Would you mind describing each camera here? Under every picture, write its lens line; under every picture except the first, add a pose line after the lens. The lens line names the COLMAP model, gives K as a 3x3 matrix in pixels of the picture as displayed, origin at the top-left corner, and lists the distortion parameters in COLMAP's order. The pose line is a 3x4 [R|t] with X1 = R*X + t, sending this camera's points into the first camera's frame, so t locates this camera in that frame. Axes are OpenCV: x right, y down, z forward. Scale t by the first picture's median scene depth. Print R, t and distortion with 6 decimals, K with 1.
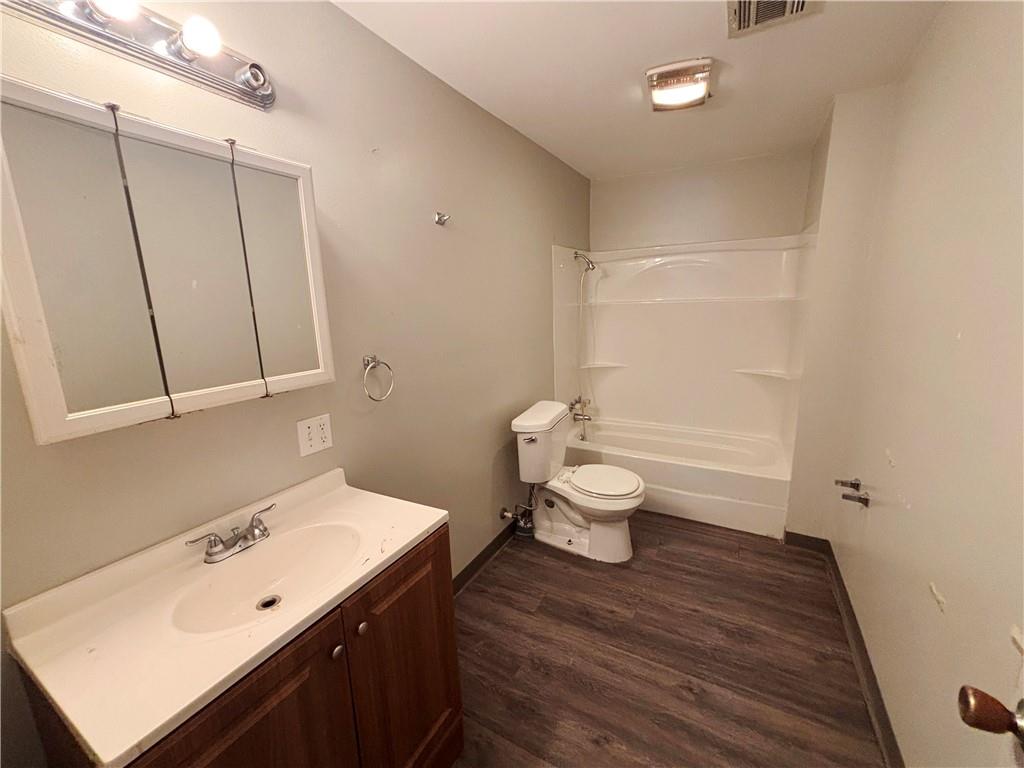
lens RADIAL K [[421.6, 0, 510.1], [0, 421.6, 384.5], [0, 0, 1]] dist [-0.000081, -0.000261]
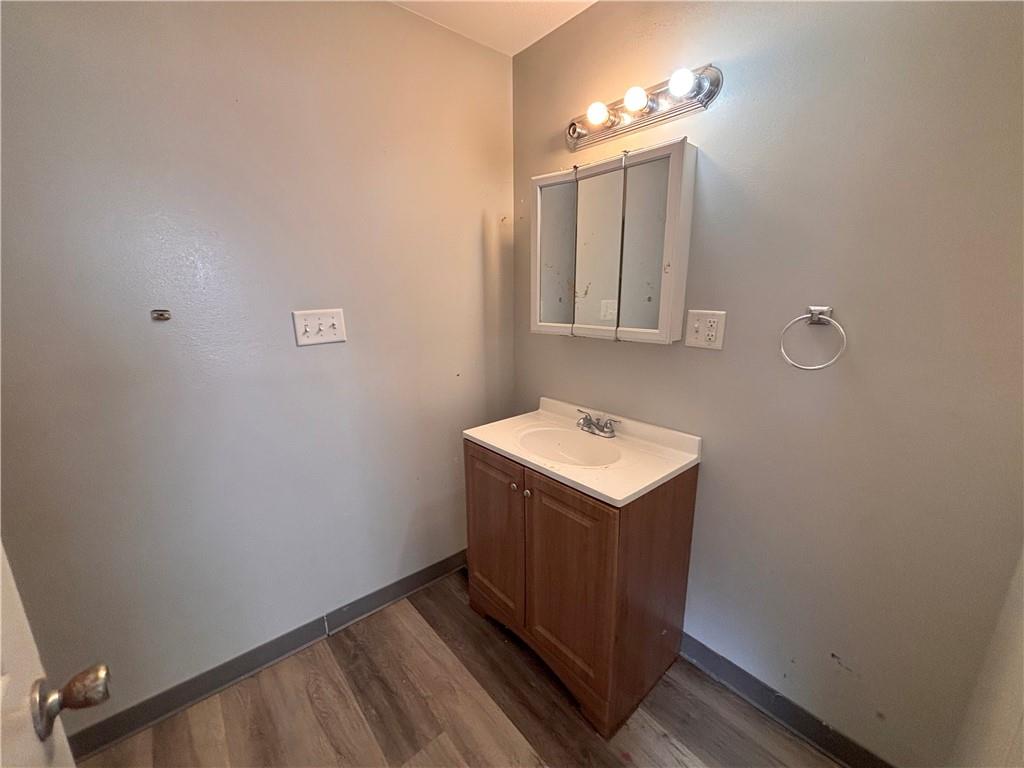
lens RADIAL K [[411.2, 0, 512.0], [0, 411.2, 384.0], [0, 0, 1]] dist [0.000191, -0.000152]
pose [[-0.344434, 0.237146, -0.908365, 0.798867], [-0.161518, 0.938174, 0.306173, -0.196376], [0.924812, 0.252174, -0.284836, 1.126708]]
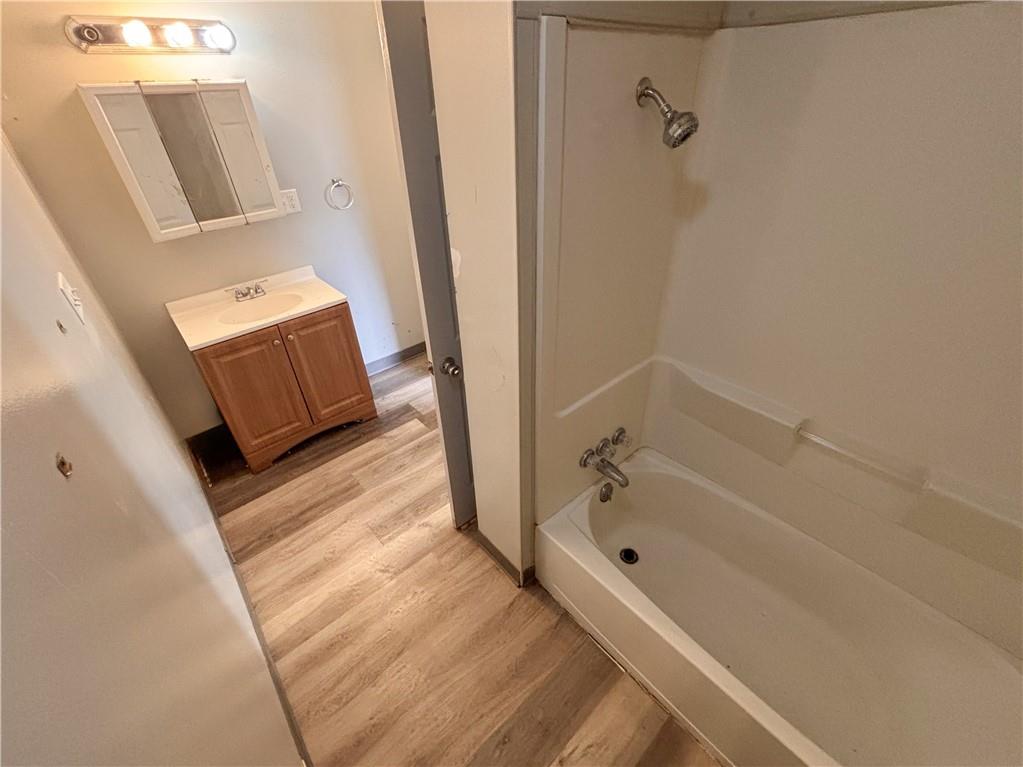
lens RADIAL K [[433.5, 0, 509.3], [0, 433.5, 380.0], [0, 0, 1]] dist [-0.000847, -0.000115]
pose [[0.943224, 0.184048, -0.276505, 1.295509], [-0.054267, 0.906654, 0.418370, -0.228507], [0.327695, -0.379612, 0.865165, -0.645465]]
